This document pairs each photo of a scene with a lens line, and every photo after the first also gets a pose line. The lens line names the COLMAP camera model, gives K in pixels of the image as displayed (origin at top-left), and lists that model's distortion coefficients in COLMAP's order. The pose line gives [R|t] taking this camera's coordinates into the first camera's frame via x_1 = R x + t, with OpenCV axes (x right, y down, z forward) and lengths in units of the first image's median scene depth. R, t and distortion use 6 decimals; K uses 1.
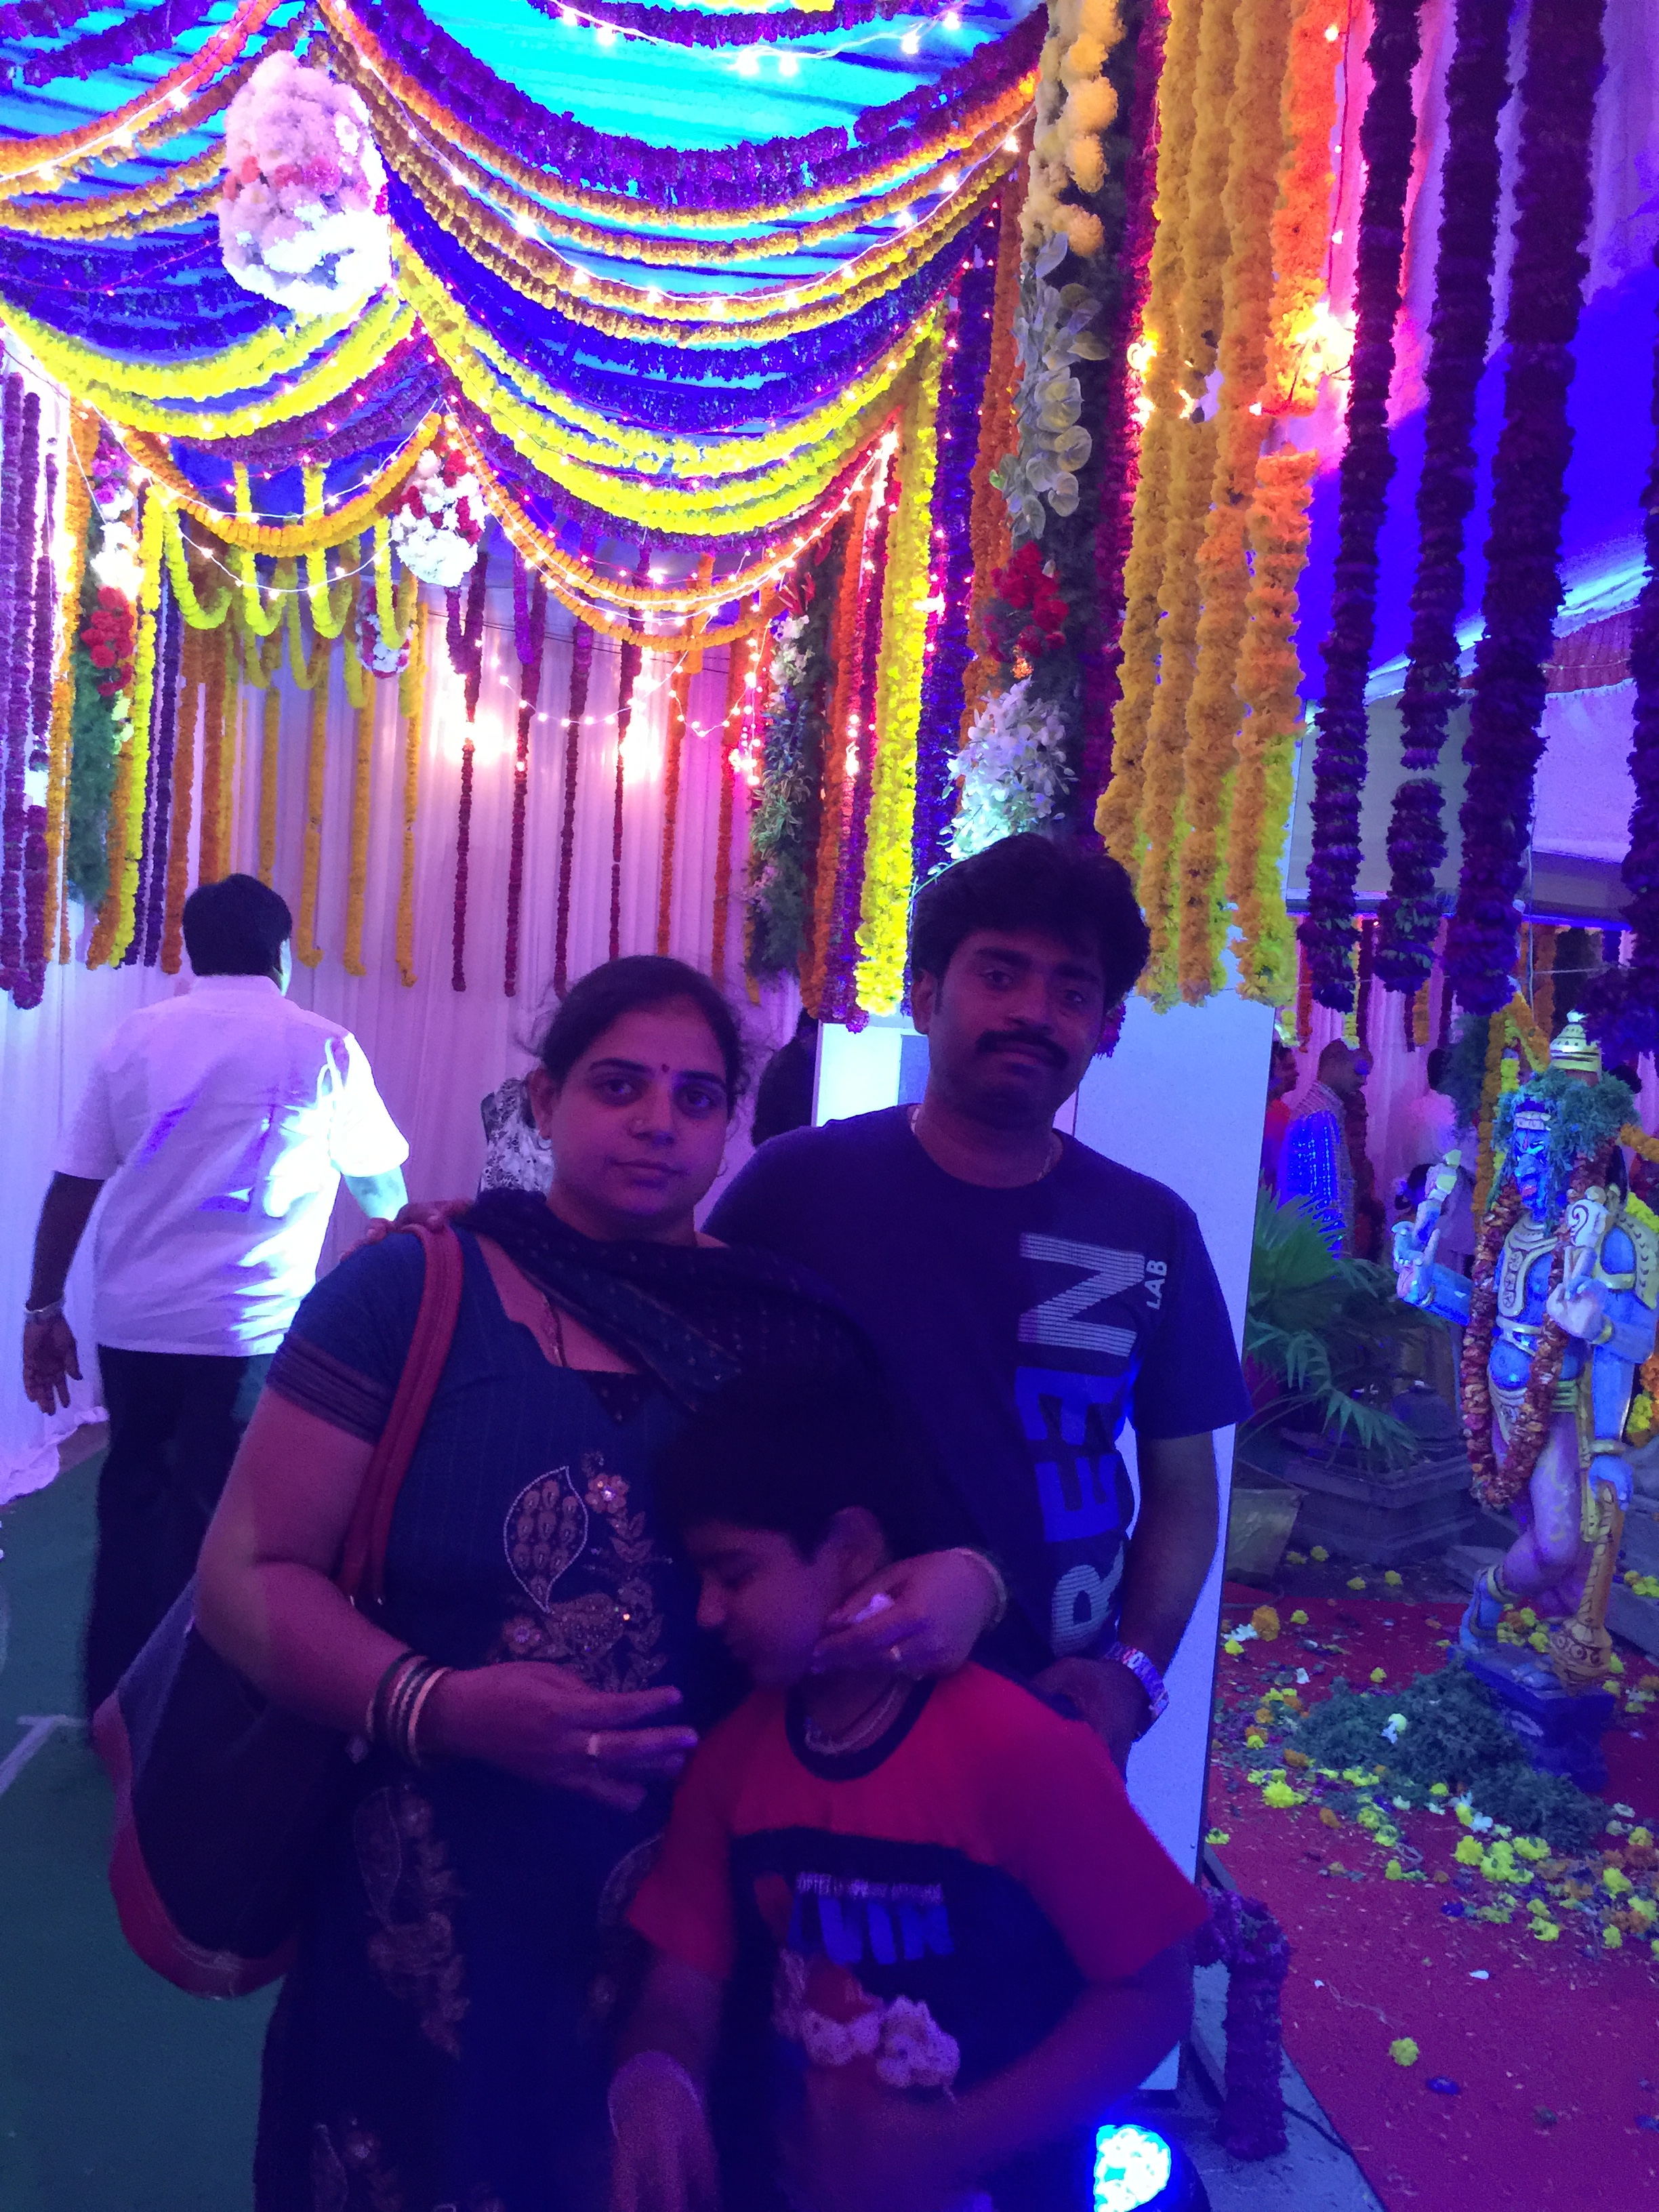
lens RADIAL K [[1912.3, 0, 827.3], [0, 1912.3, 1074.8], [0, 0, 1]] dist [0.082324, -0.114978]
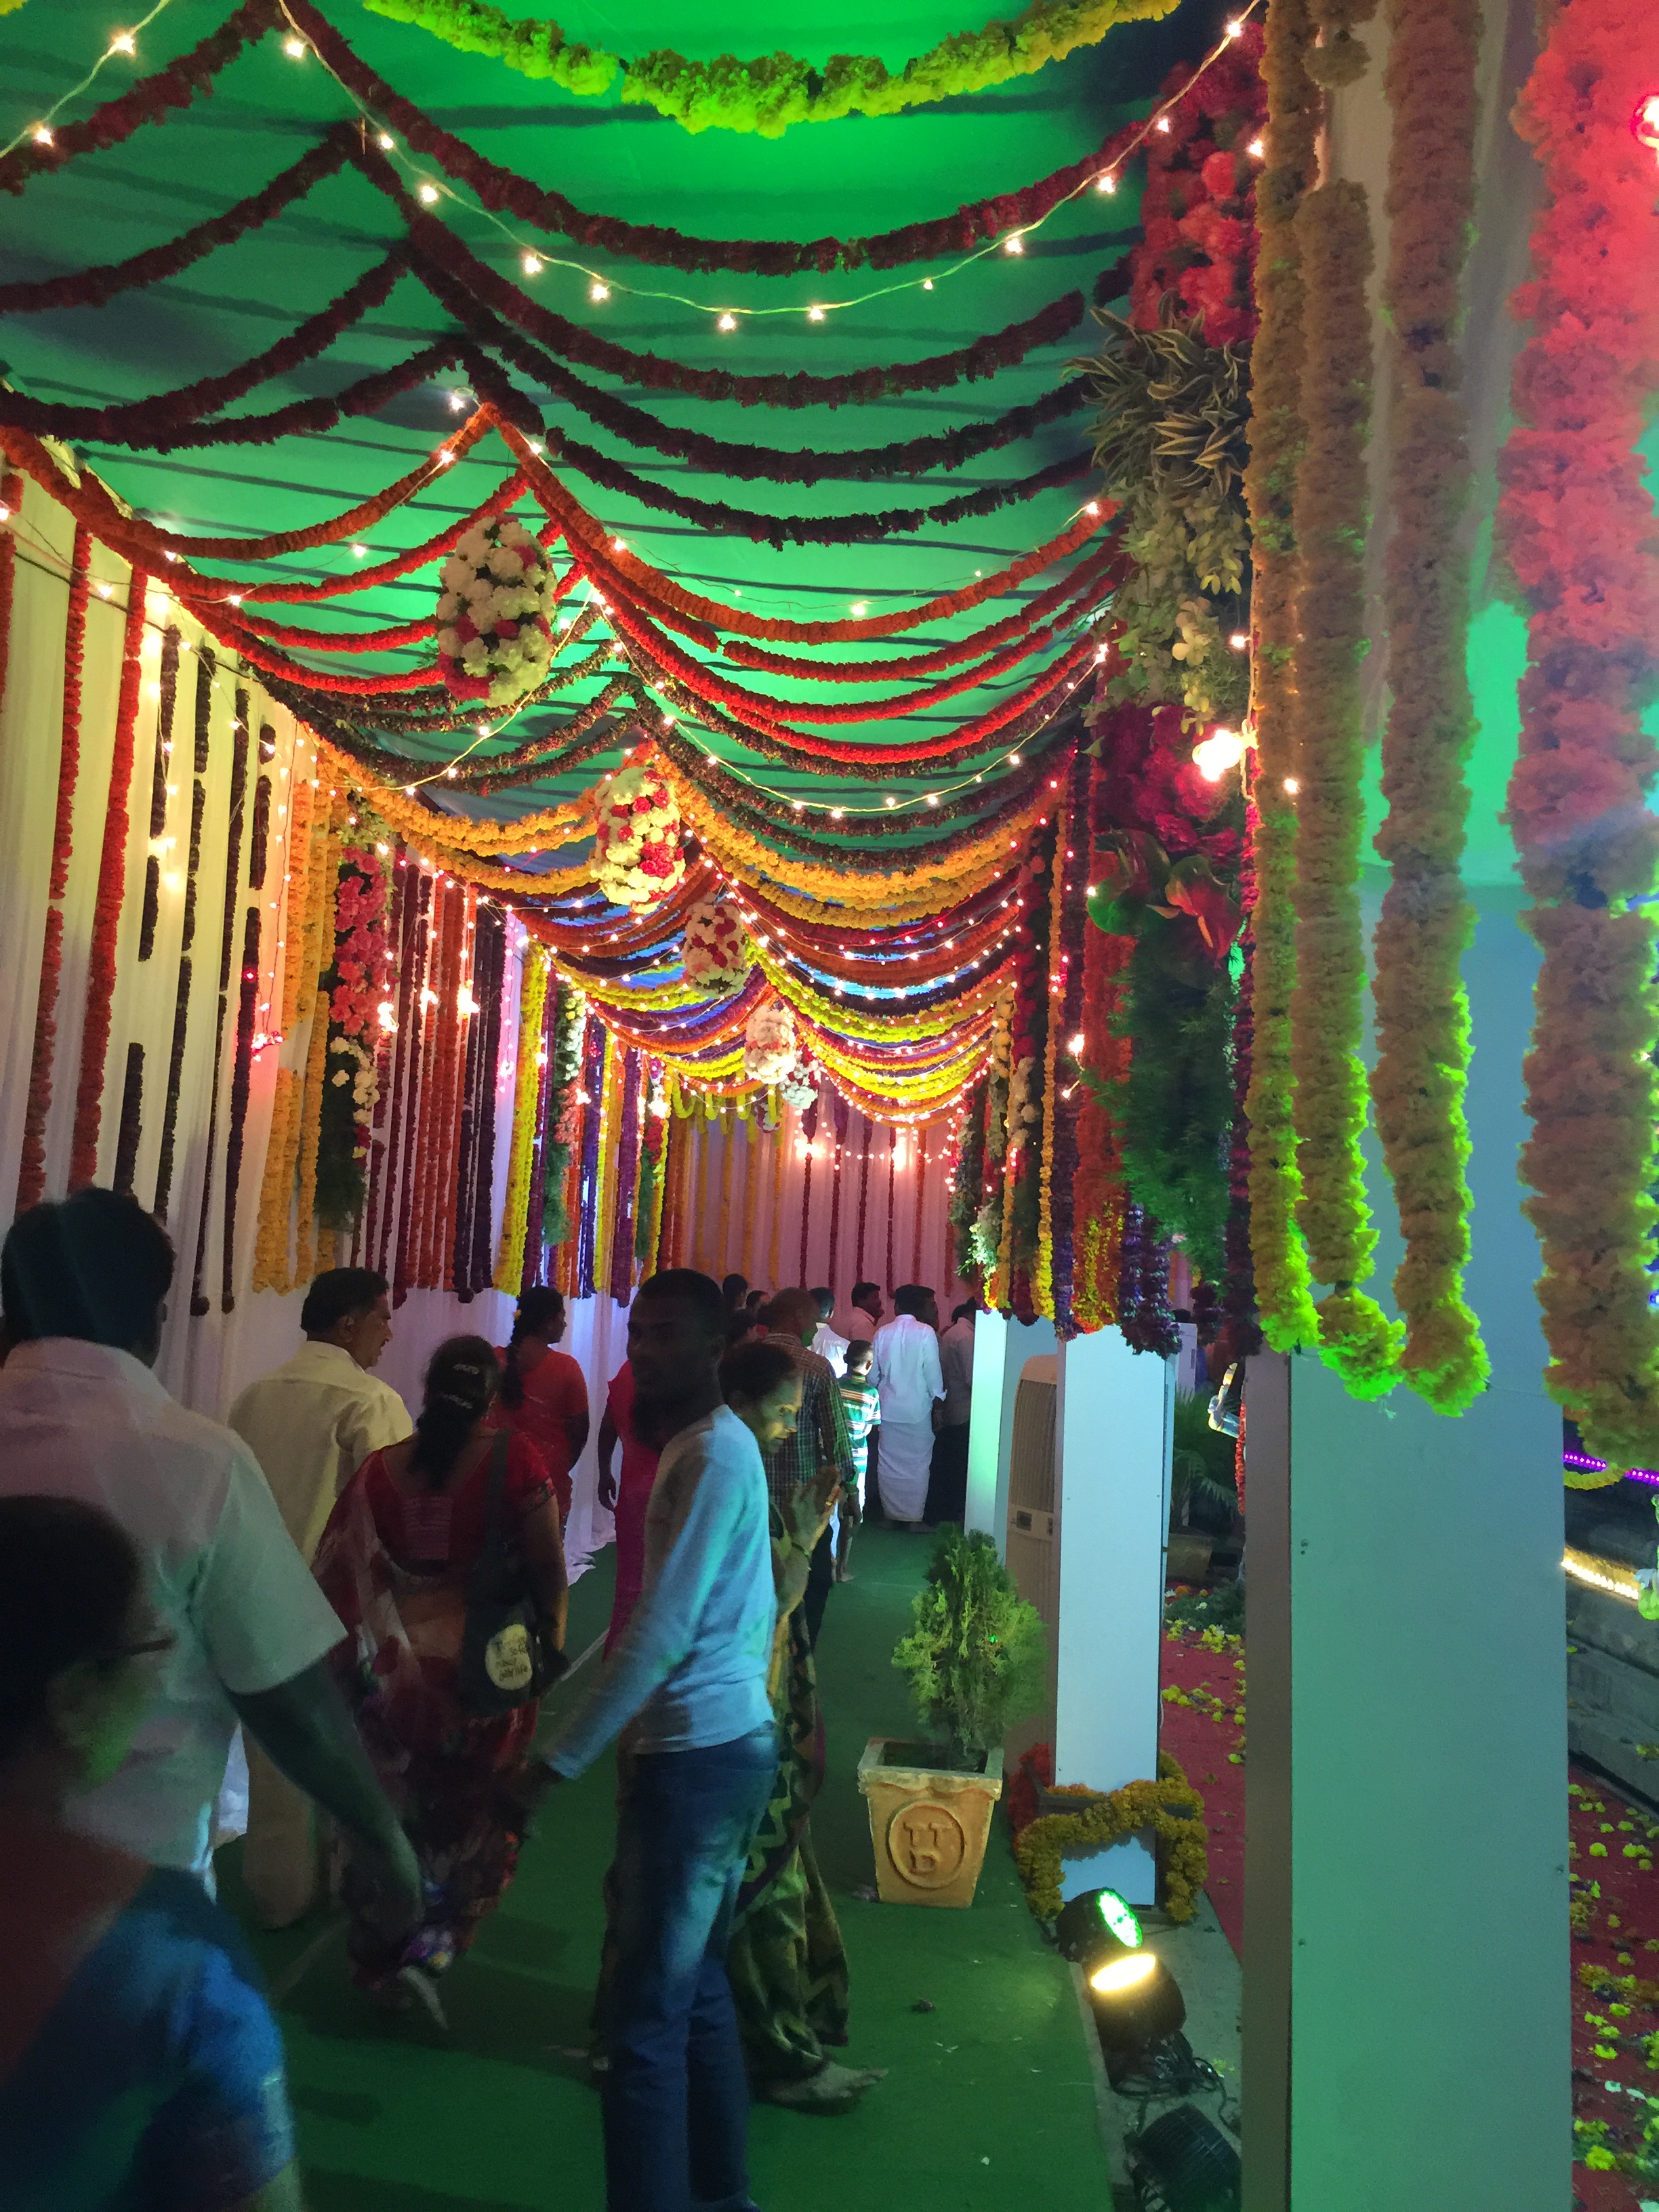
lens RADIAL K [[1912.3, 0, 899.6], [0, 1912.3, 1060.3], [0, 0, 1]] dist [0.082324, -0.114978]
pose [[0.992019, -0.024924, -0.123600, 0.244210], [0.005482, 0.987867, -0.155207, 0.038001], [0.125969, 0.153290, 0.980119, -1.525532]]
